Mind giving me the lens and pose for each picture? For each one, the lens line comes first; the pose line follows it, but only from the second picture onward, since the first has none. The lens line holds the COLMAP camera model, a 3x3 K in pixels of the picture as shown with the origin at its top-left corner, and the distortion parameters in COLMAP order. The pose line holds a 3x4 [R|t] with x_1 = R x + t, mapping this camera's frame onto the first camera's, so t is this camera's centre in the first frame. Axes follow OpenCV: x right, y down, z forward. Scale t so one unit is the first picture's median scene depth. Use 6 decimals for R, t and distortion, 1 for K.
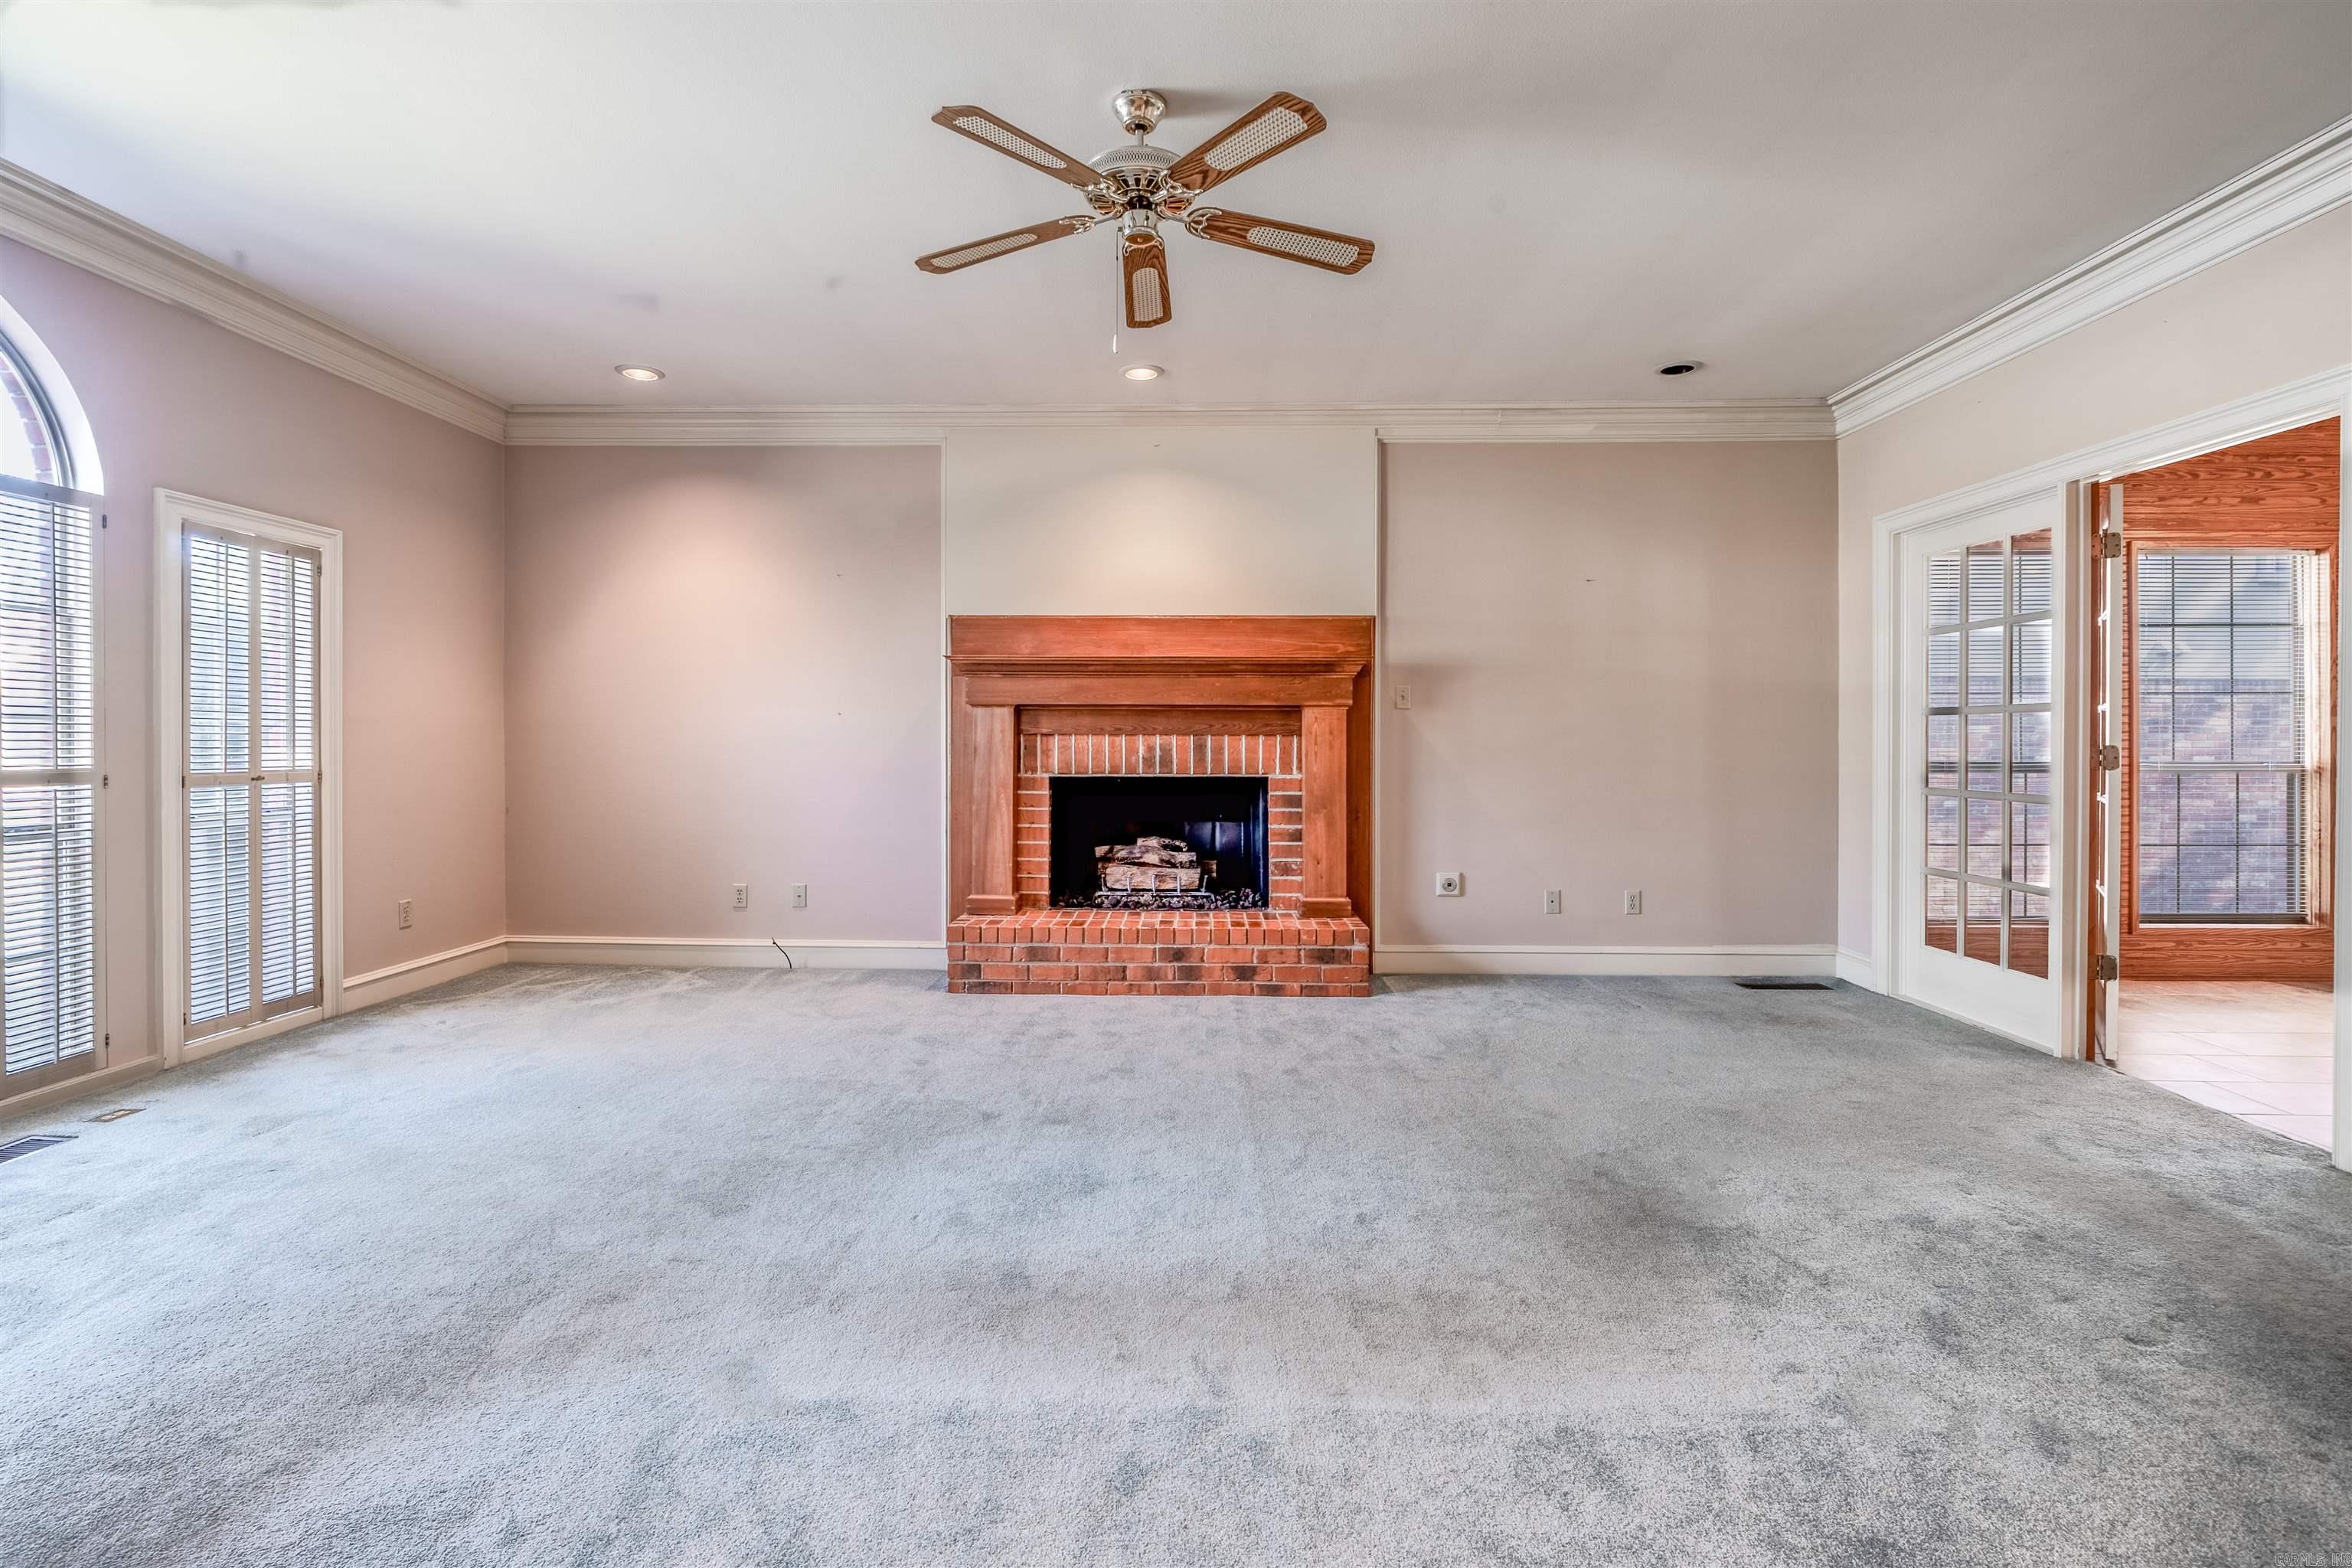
lens RADIAL K [[1072.7, 0, 1175.3], [0, 1072.7, 753.1], [0, 0, 1]] dist [0.000177, 0.000015]
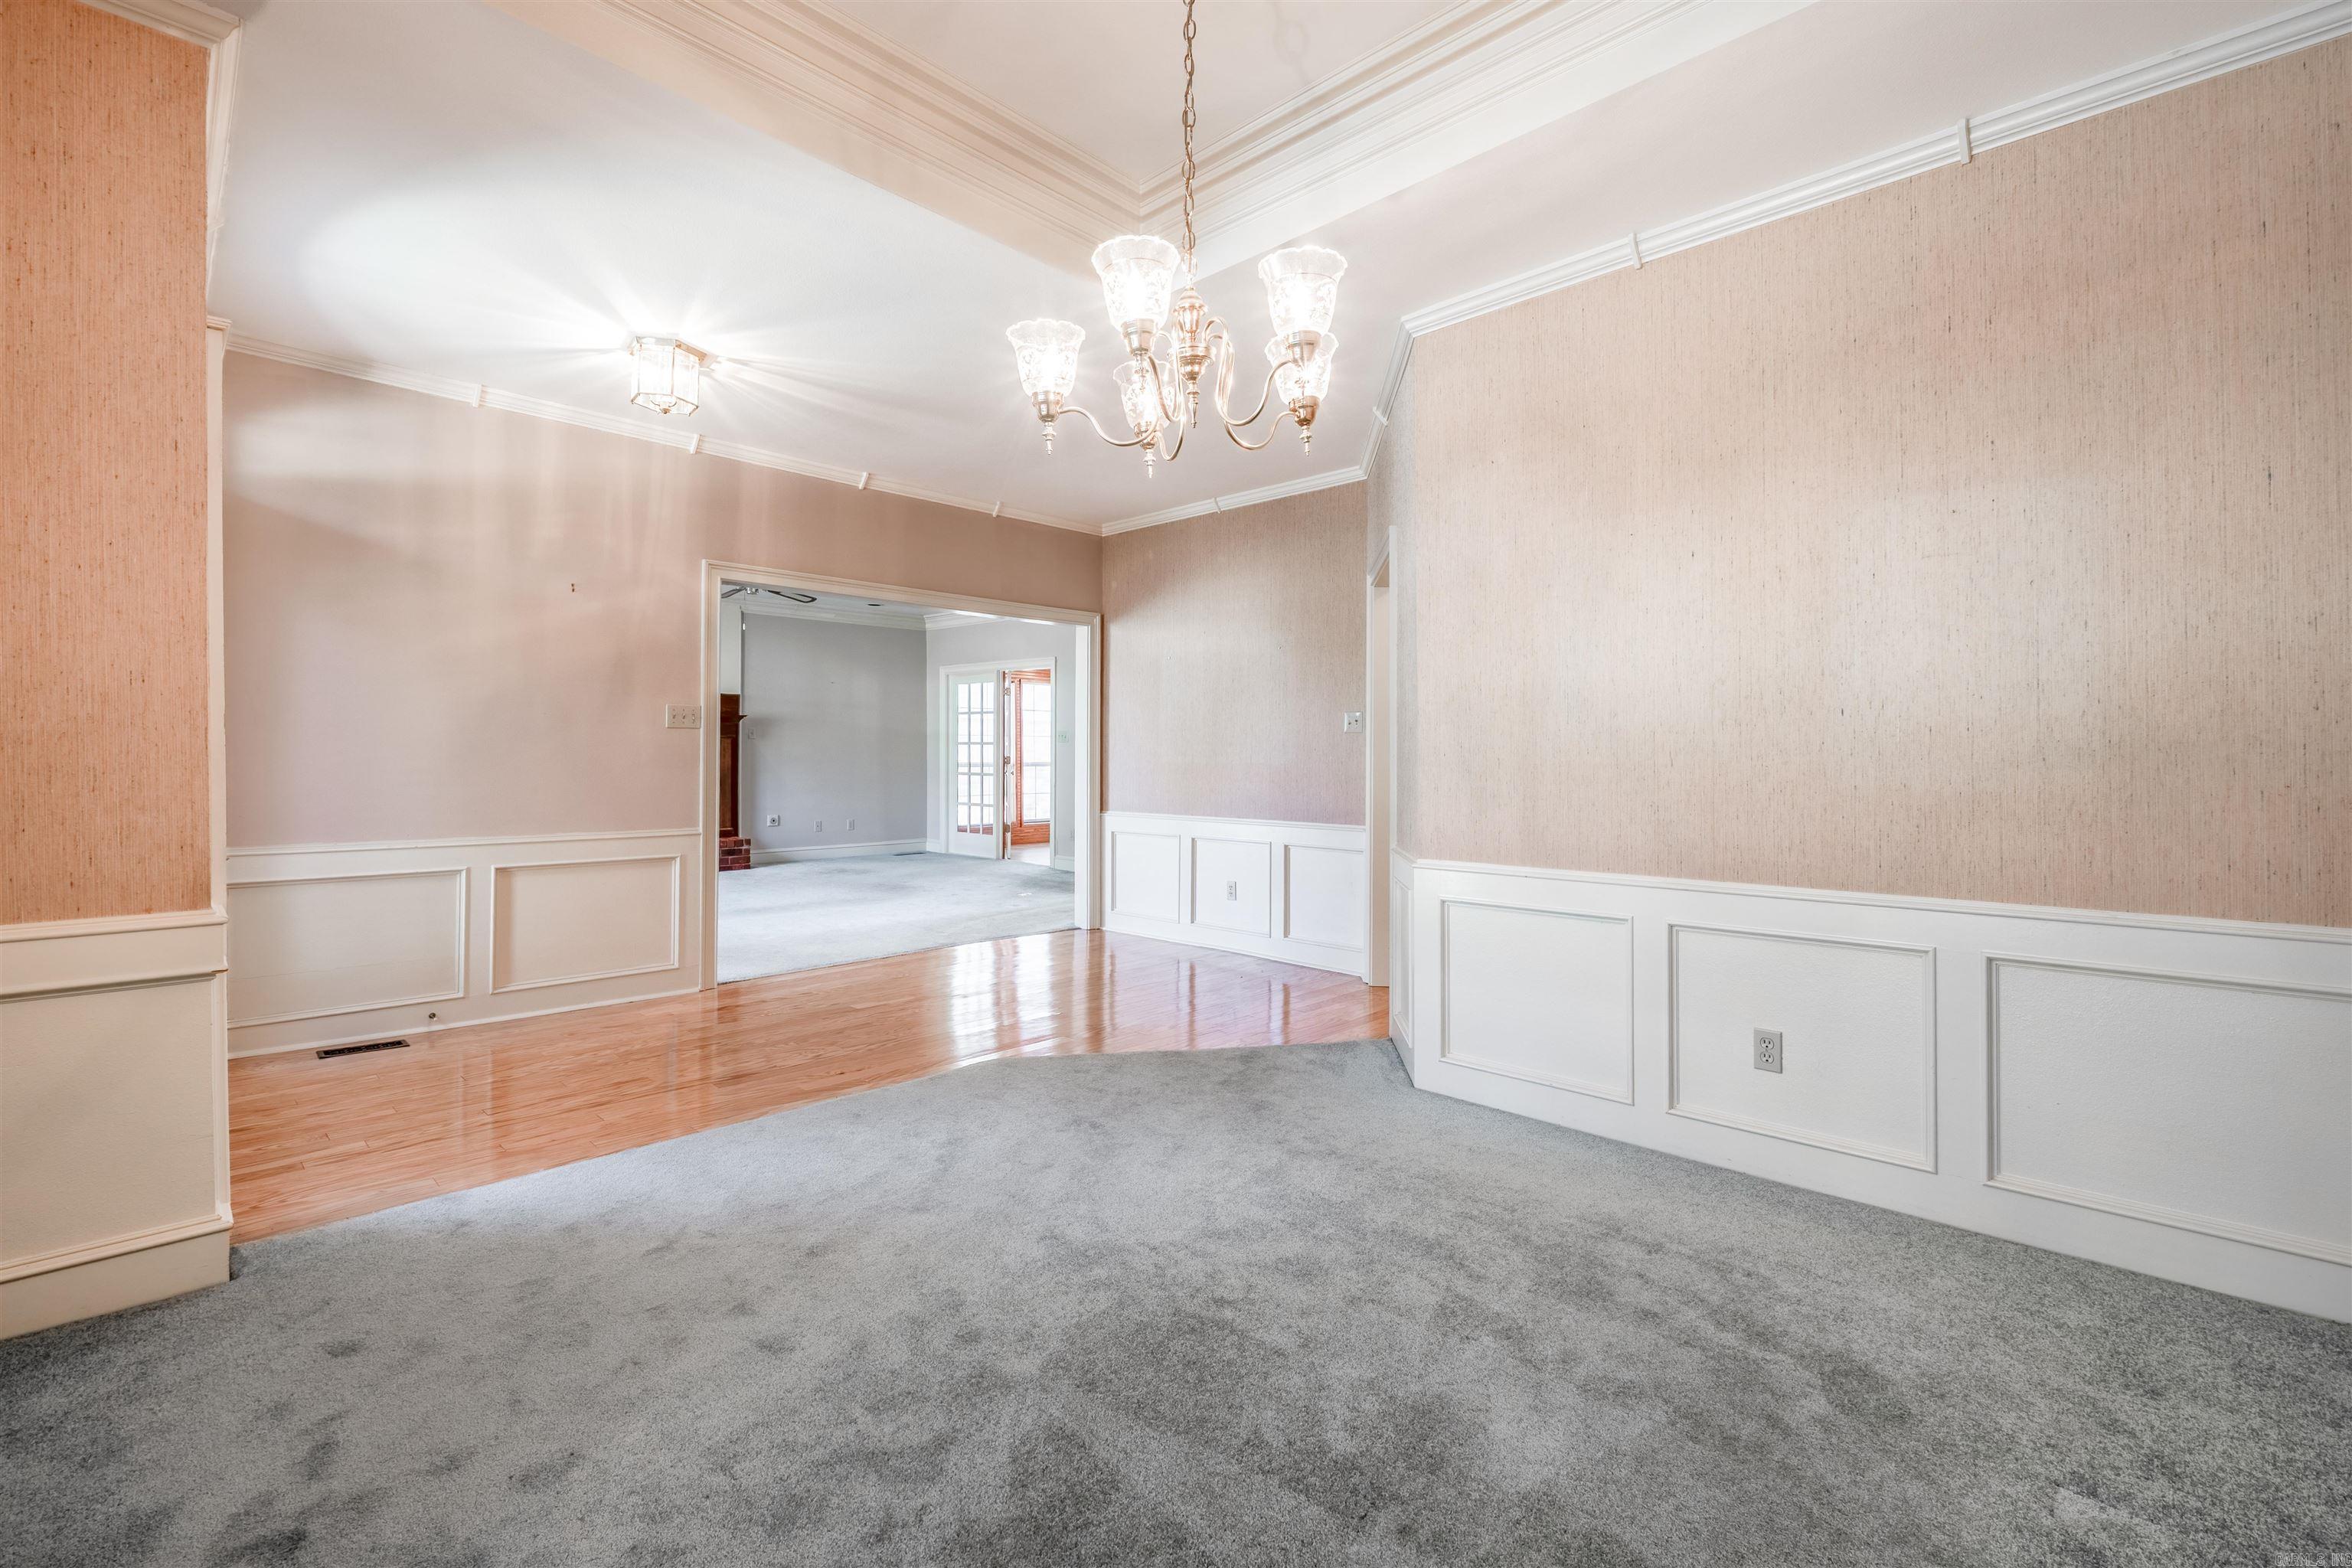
lens RADIAL K [[1019.2, 0, 1168.7], [0, 1019.2, 764.8], [0, 0, 1]] dist [-0.006853, 0.000299]
pose [[0.679906, -0.002428, 0.733295, -0.724862], [0.002173, 0.999997, 0.001296, 0.009358], [-0.733296, 0.000712, 0.679909, -1.003269]]
